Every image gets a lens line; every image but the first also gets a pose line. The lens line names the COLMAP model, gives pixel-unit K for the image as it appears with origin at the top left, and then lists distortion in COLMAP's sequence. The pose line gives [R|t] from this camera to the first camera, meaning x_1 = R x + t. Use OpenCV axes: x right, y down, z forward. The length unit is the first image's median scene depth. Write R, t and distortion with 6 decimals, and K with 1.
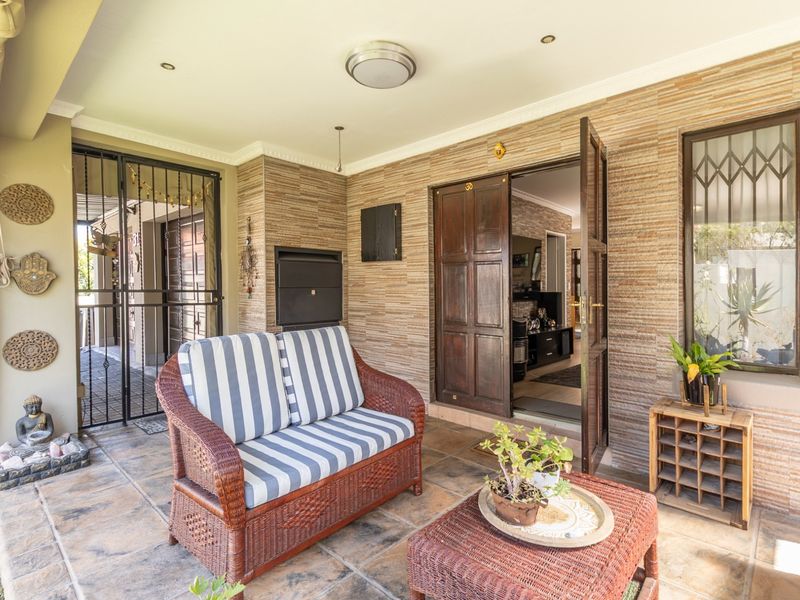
lens RADIAL K [[422.0, 0, 400.0], [0, 422.0, 300.0], [0, 0, 1]] dist [-0.001370, -0.000214]
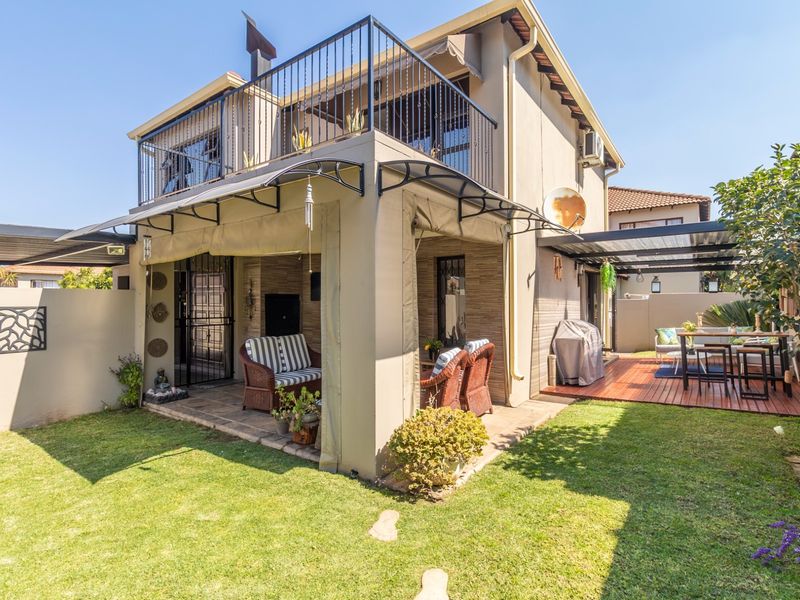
lens RADIAL K [[422.0, 0, 400.0], [0, 422.0, 300.0], [0, 0, 1]] dist [-0.001370, -0.000214]
pose [[0.993872, -0.005638, 0.110391, 0.114905], [0.008910, 0.999535, -0.029174, -0.043189], [-0.110175, 0.029979, 0.993460, -1.095818]]
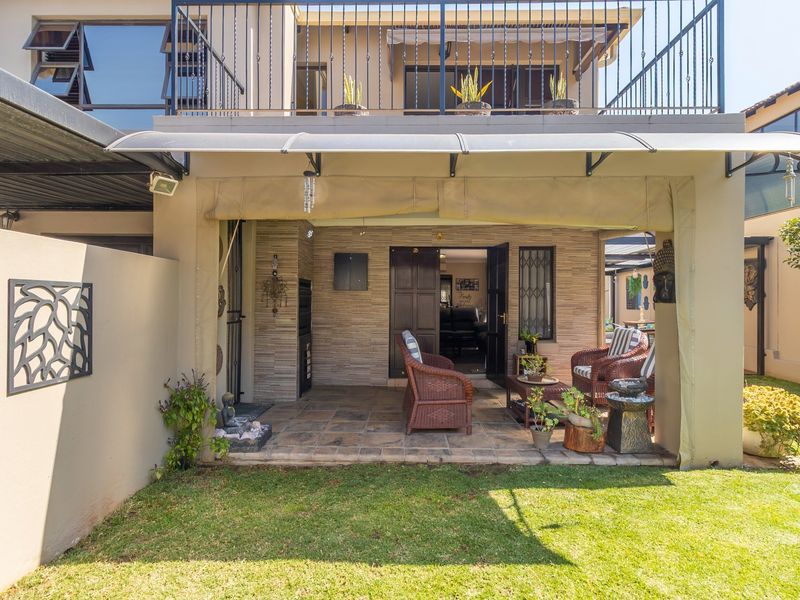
lens RADIAL K [[444.7, 0, 400.0], [0, 444.7, 300.0], [0, 0, 1]] dist [0.001718, 0.000400]
pose [[0.750350, 0.005207, 0.661021, -1.124959], [0.011530, 0.999714, -0.020963, -0.024865], [-0.660941, 0.023352, 0.750075, -0.345906]]
